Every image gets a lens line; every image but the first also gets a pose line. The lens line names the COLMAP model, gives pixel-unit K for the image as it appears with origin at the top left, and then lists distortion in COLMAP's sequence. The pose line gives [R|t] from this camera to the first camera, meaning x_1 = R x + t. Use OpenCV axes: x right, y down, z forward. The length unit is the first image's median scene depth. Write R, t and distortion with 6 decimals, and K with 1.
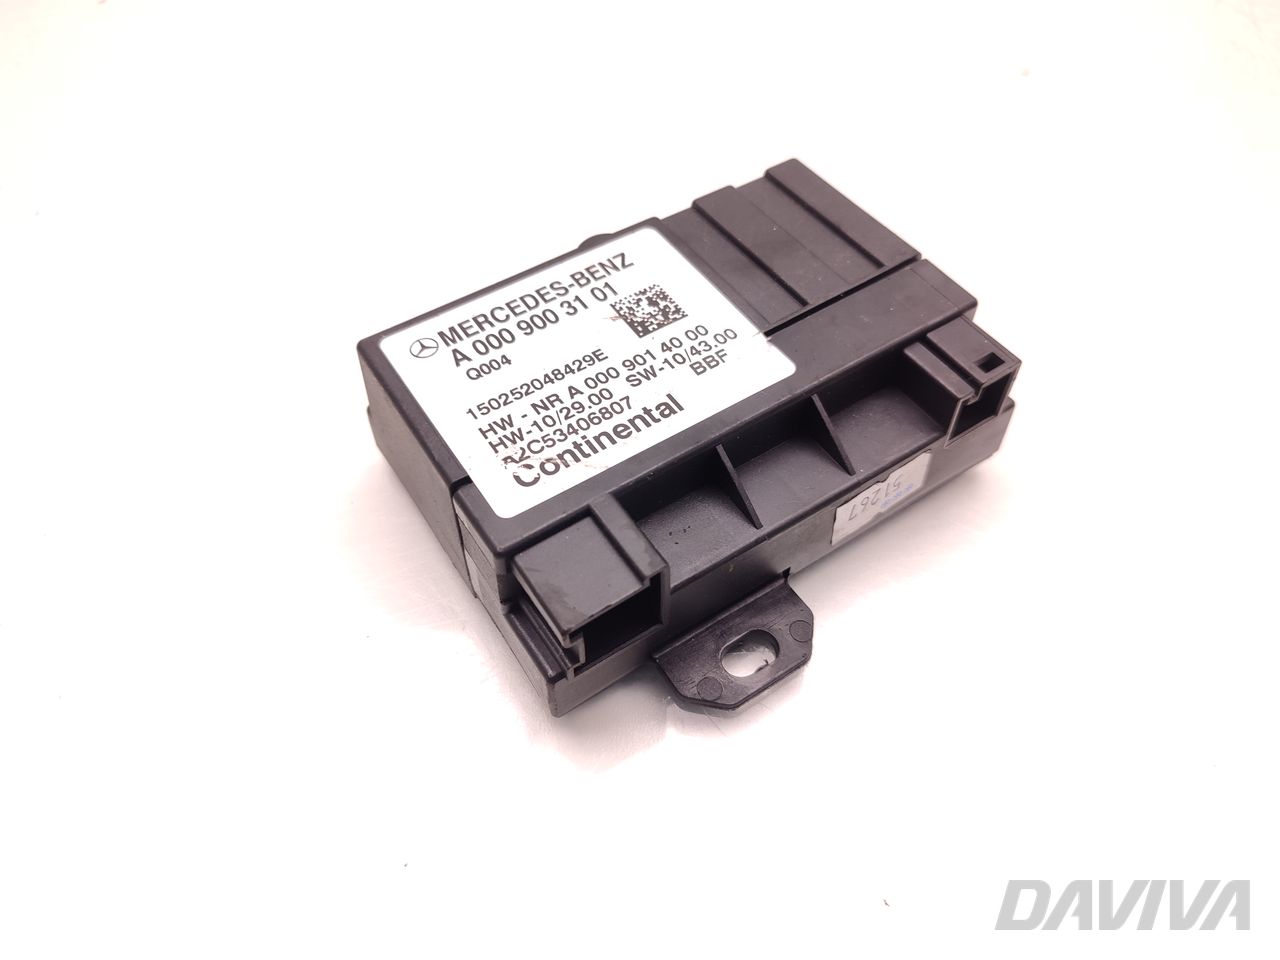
lens RADIAL K [[958.6, 0, 644.1], [0, 958.6, 477.9], [0, 0, 1]] dist [0.059593, -0.004777]
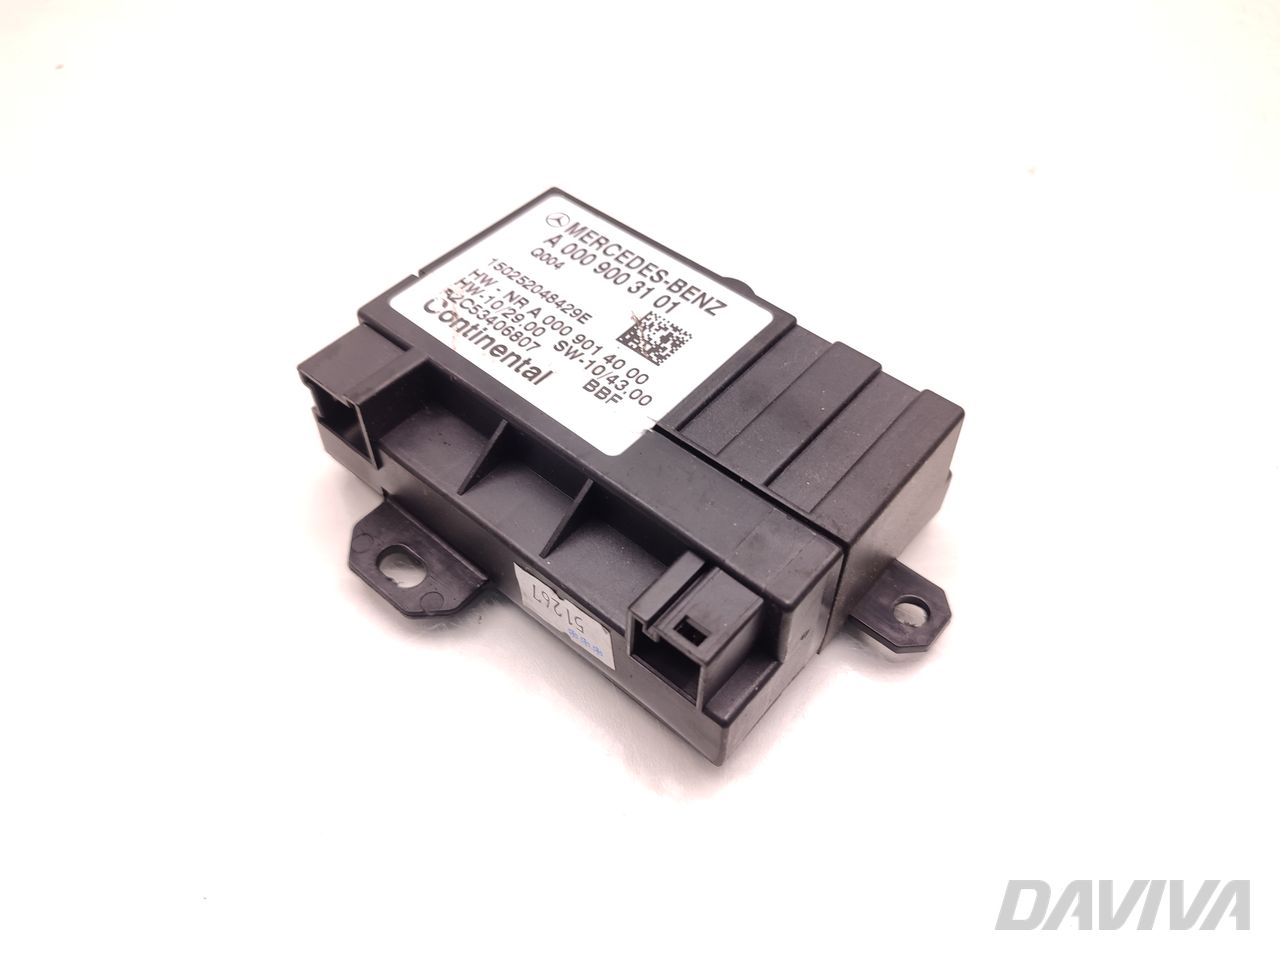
lens RADIAL K [[958.6, 0, 636.5], [0, 958.6, 479.6], [0, 0, 1]] dist [0.059593, -0.004777]
pose [[0.268132, 0.754743, -0.598722, 0.744370], [-0.770887, 0.540821, 0.336521, -0.433745], [0.577788, 0.371315, 0.726833, 0.314157]]
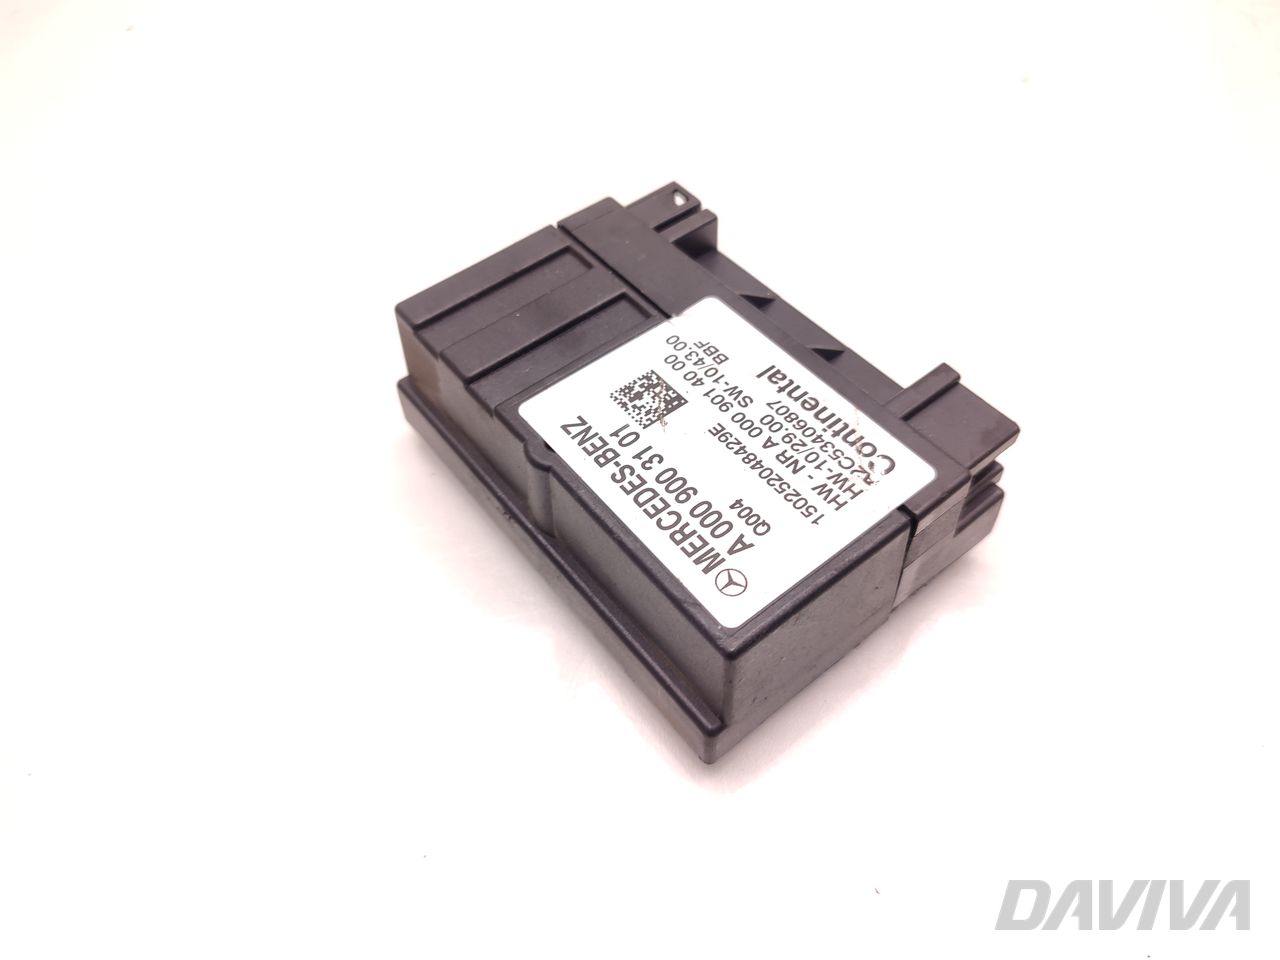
lens RADIAL K [[958.6, 0, 642.1], [0, 958.6, 483.1], [0, 0, 1]] dist [0.059593, -0.004777]
pose [[-0.082717, -0.791011, 0.606184, -0.681501], [0.815119, 0.296254, 0.497810, -0.664646], [-0.573358, 0.535290, 0.620263, 0.451515]]
